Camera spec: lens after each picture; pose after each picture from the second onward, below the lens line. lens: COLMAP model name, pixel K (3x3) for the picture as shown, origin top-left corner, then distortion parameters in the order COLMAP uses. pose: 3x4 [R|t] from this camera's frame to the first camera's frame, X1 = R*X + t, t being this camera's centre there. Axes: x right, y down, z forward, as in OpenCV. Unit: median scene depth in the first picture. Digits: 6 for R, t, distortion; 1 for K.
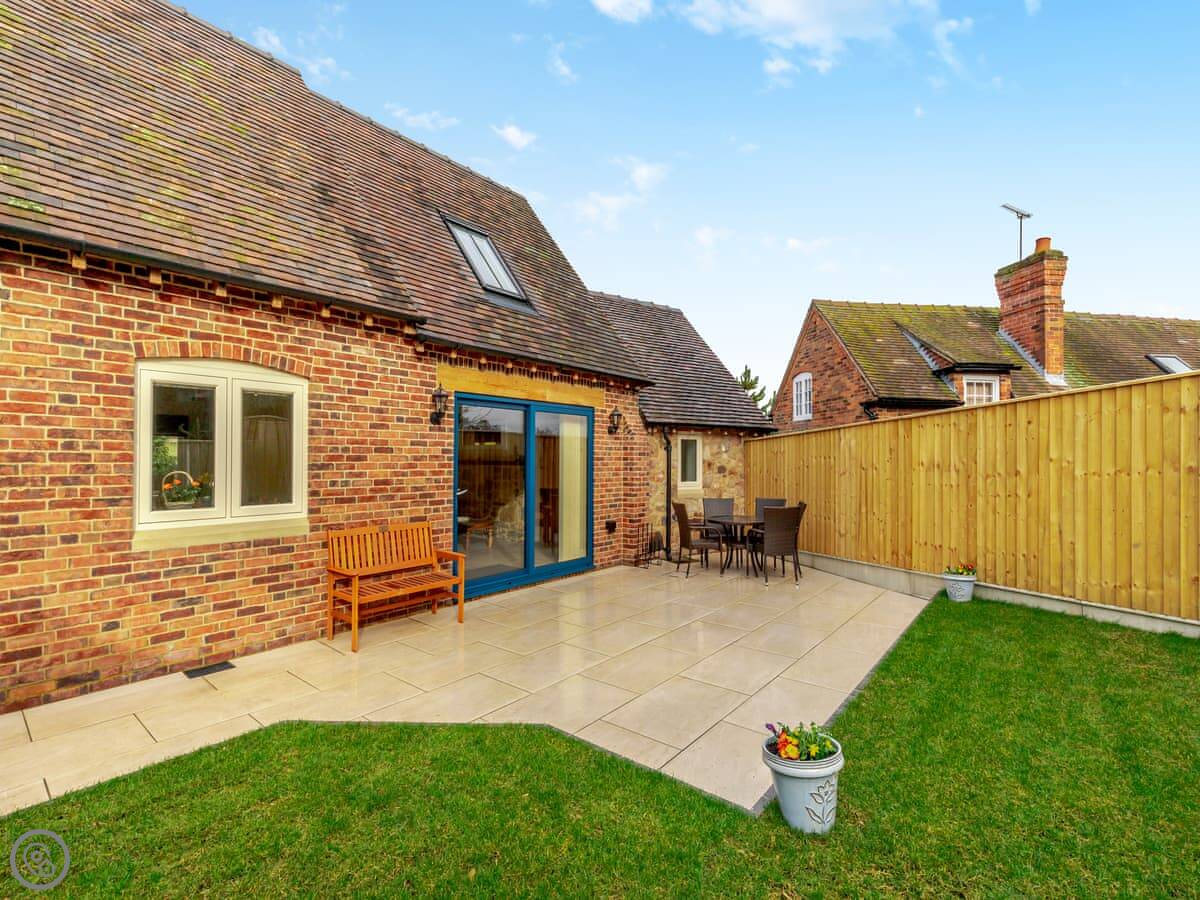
lens RADIAL K [[552.2, 0, 597.3], [0, 552.2, 456.3], [0, 0, 1]] dist [0.004694, -0.001141]
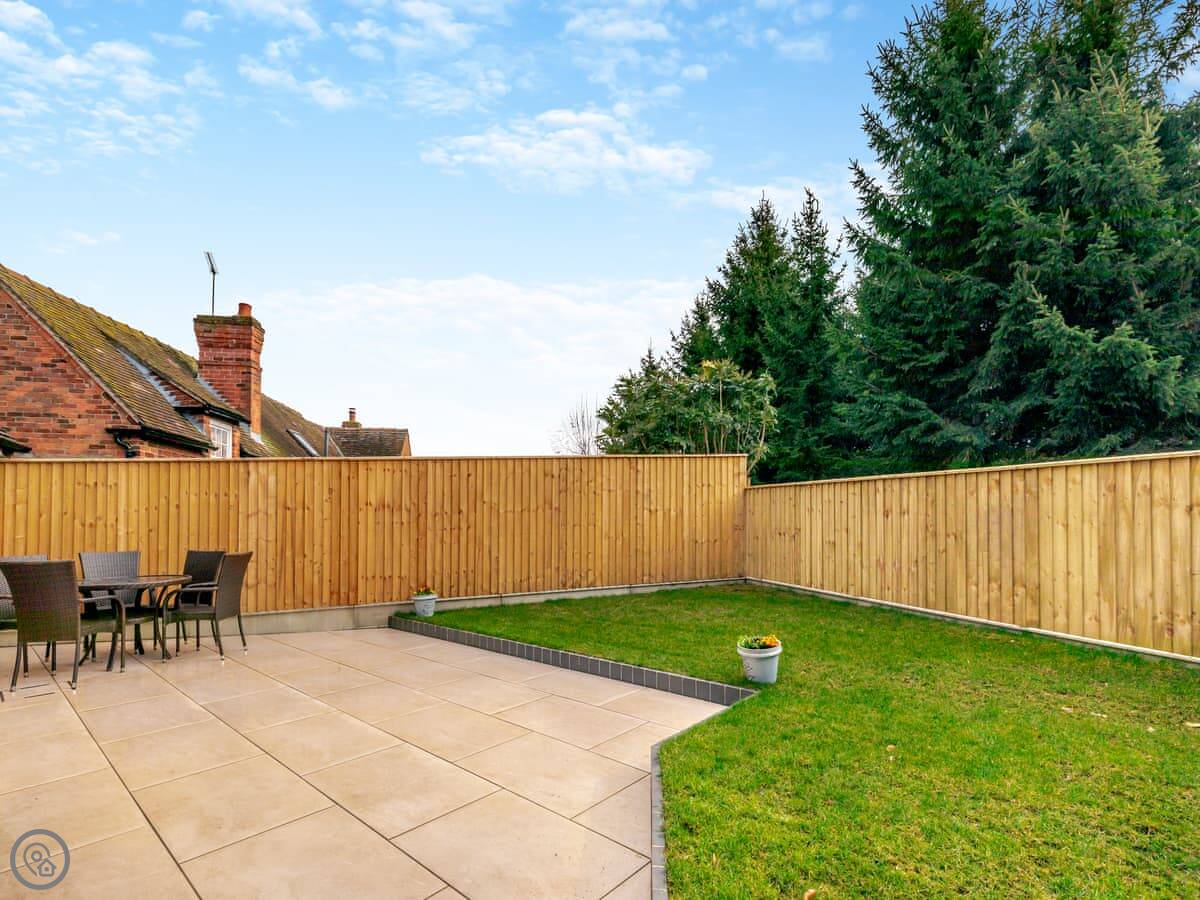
lens RADIAL K [[552.2, 0, 614.8], [0, 552.2, 525.8], [0, 0, 1]] dist [0.004694, -0.001141]
pose [[0.005330, 0.000470, 0.999986, -0.422058], [-0.011465, 0.999934, -0.000409, 0.043995], [-0.999920, -0.011463, 0.005335, 0.442248]]
